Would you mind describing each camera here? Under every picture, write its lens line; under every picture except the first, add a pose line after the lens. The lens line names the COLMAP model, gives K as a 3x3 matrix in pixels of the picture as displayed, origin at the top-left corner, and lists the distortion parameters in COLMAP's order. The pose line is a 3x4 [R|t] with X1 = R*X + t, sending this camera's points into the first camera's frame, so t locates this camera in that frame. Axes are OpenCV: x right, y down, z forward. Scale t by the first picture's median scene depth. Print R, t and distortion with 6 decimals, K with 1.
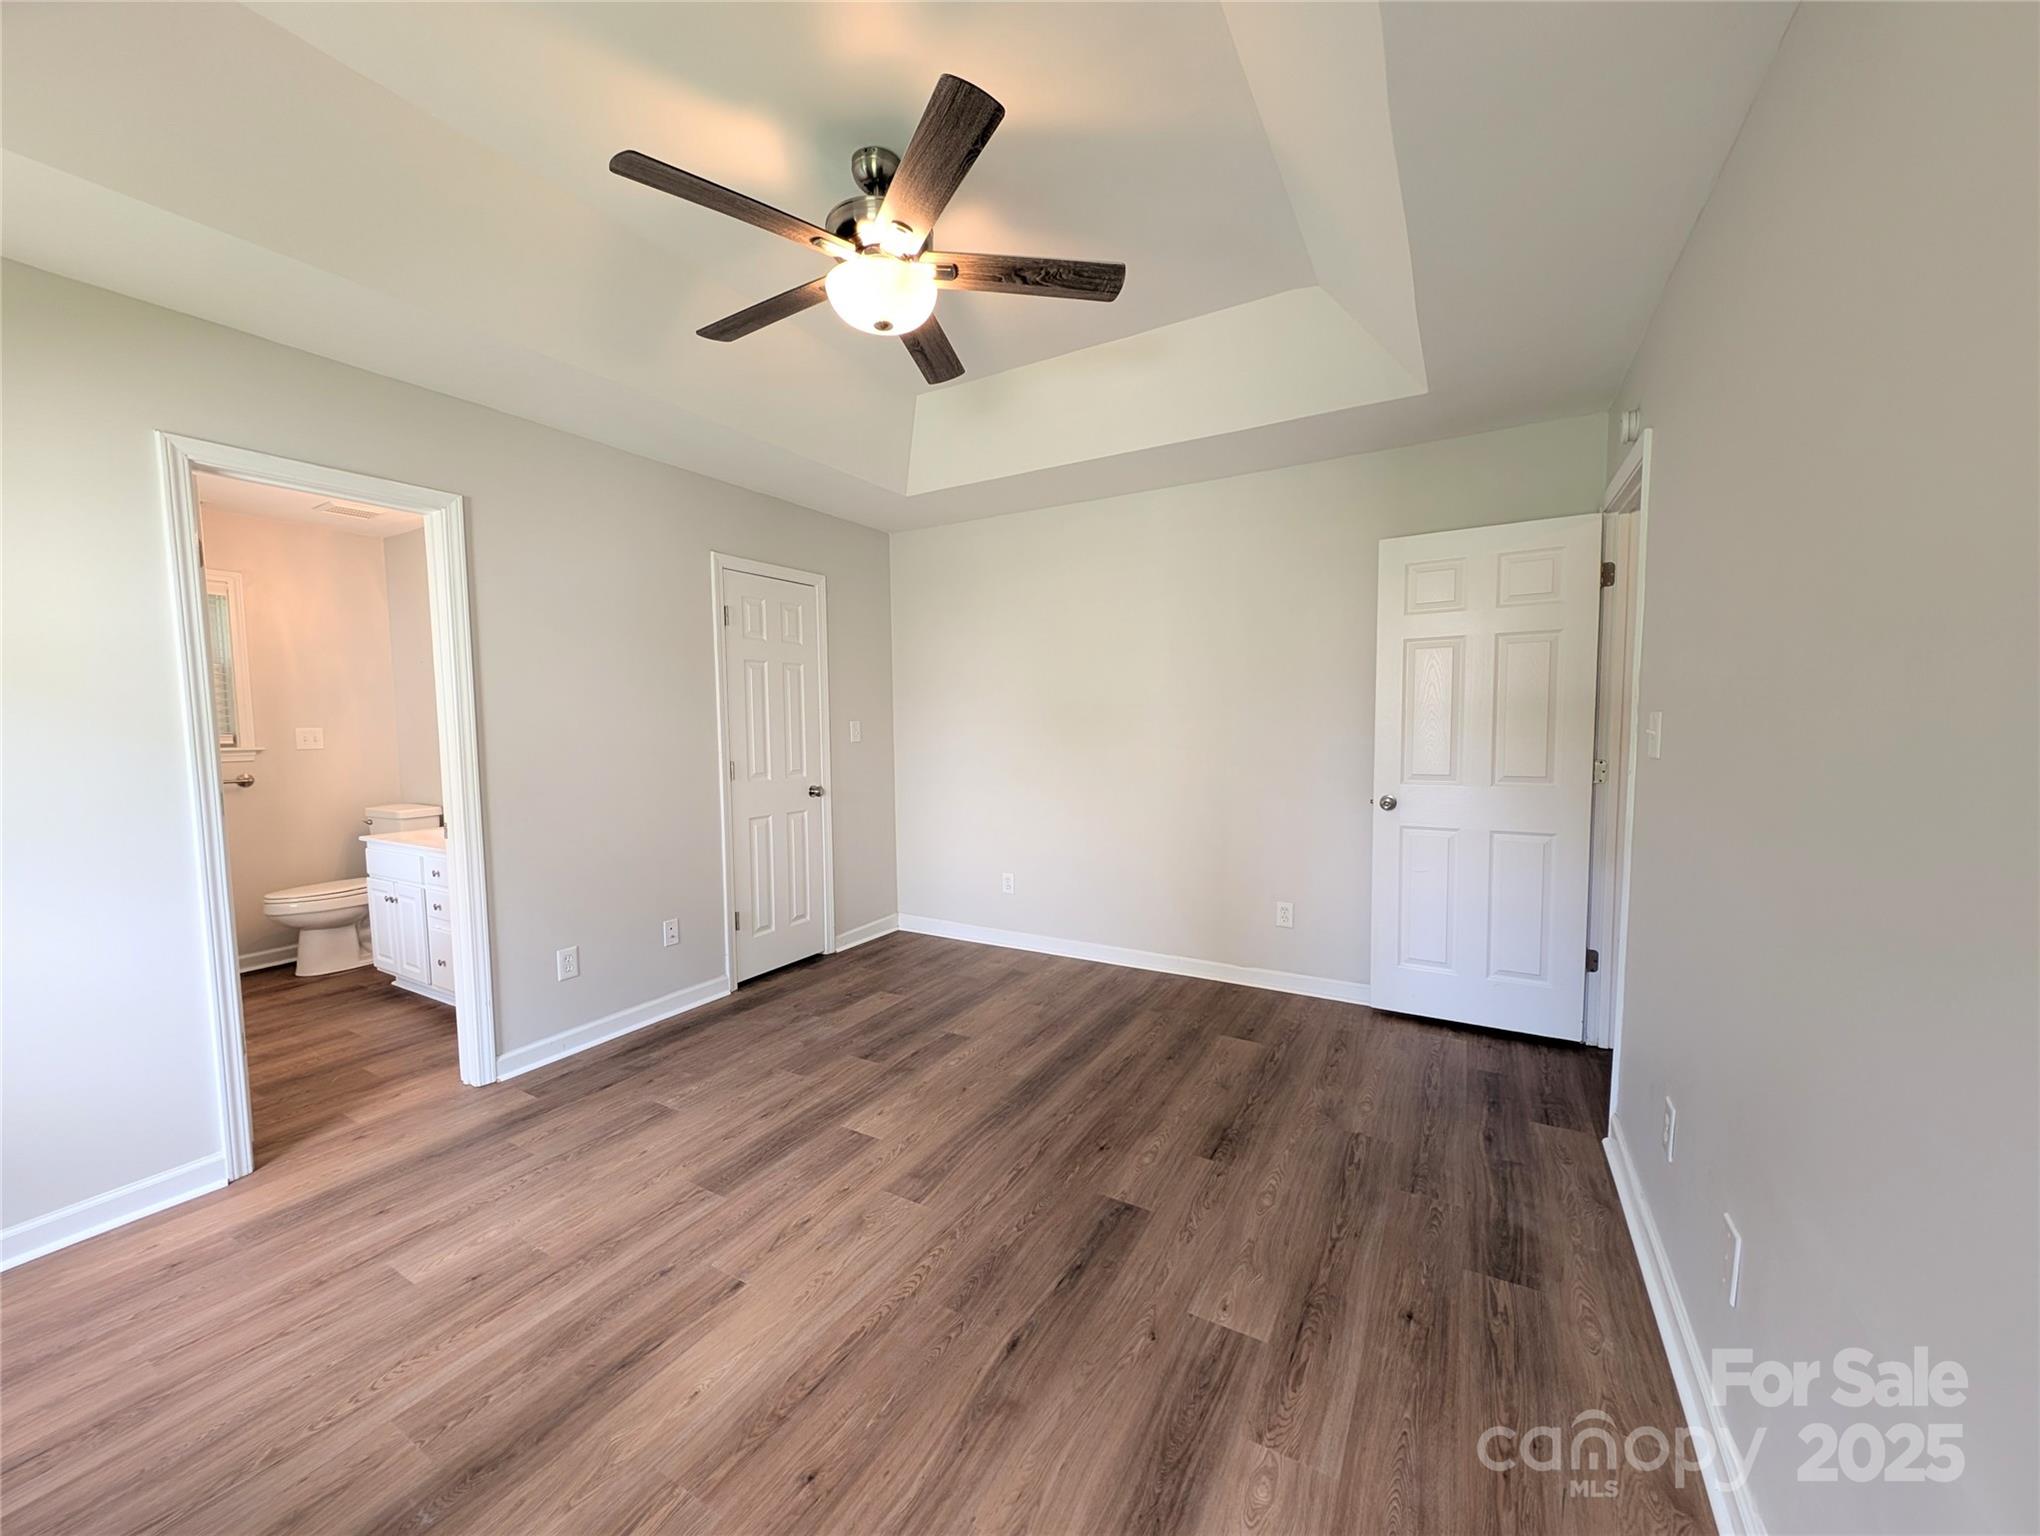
lens RADIAL K [[763.4, 0, 1018.2], [0, 763.4, 775.7], [0, 0, 1]] dist [0.020154, -0.009902]
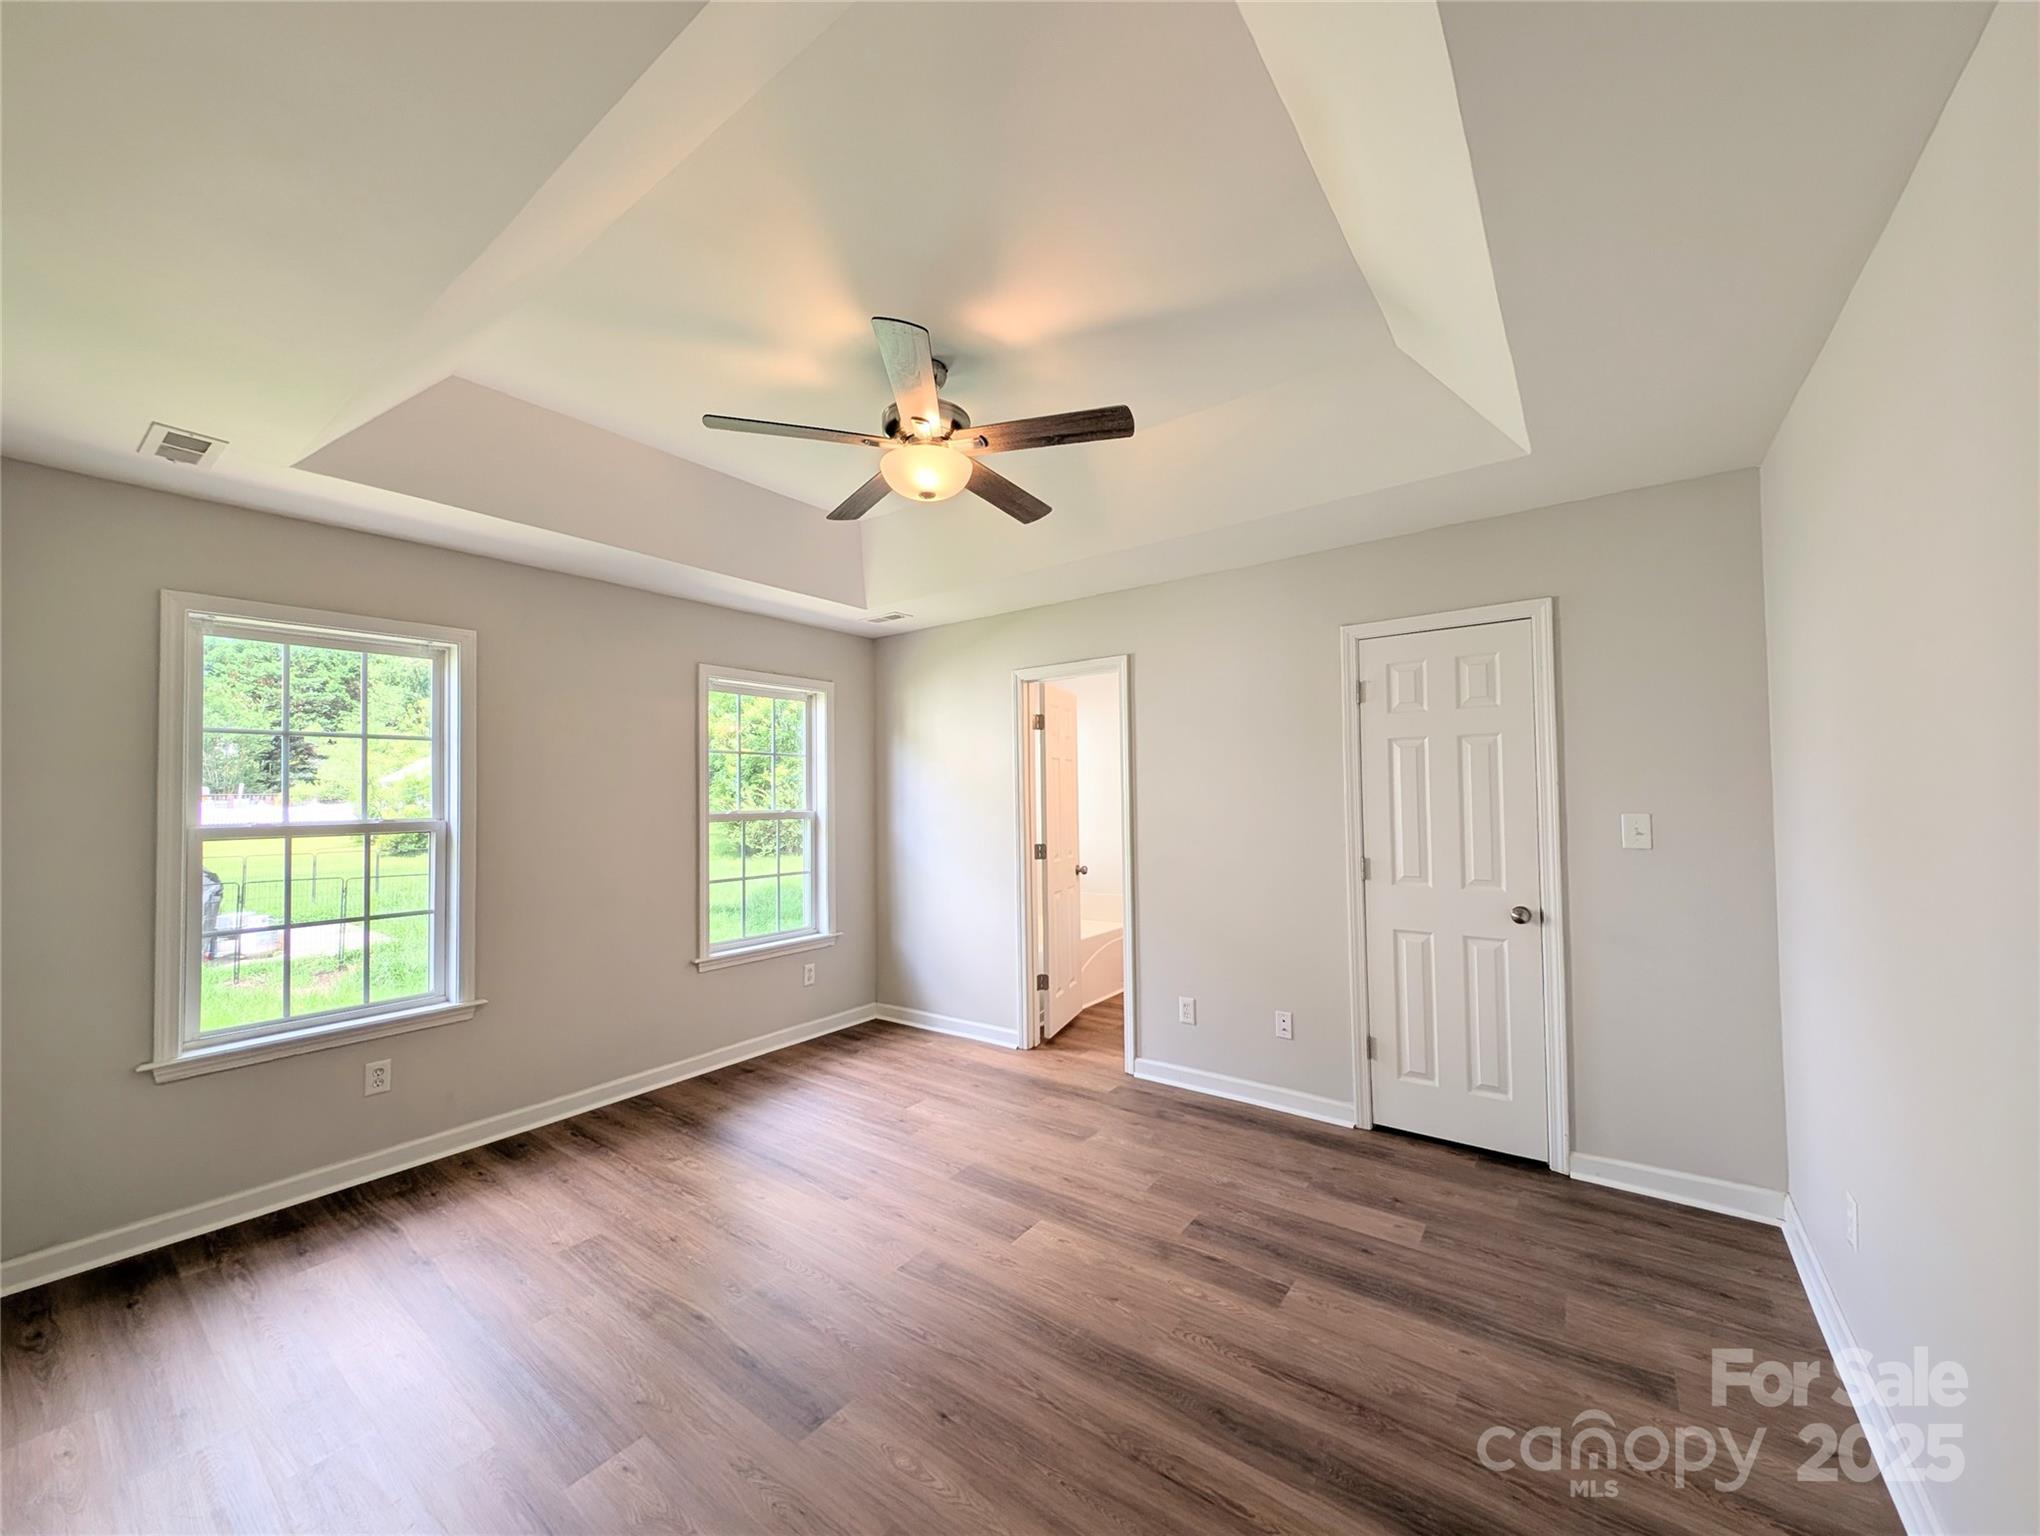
lens RADIAL K [[763.4, 0, 1018.2], [0, 763.4, 775.7], [0, 0, 1]] dist [0.020154, -0.009902]
pose [[-0.105317, -0.013239, -0.994351, 0.700997], [-0.057858, 0.998299, -0.007164, -0.110920], [0.992754, 0.056777, -0.105904, 0.913194]]
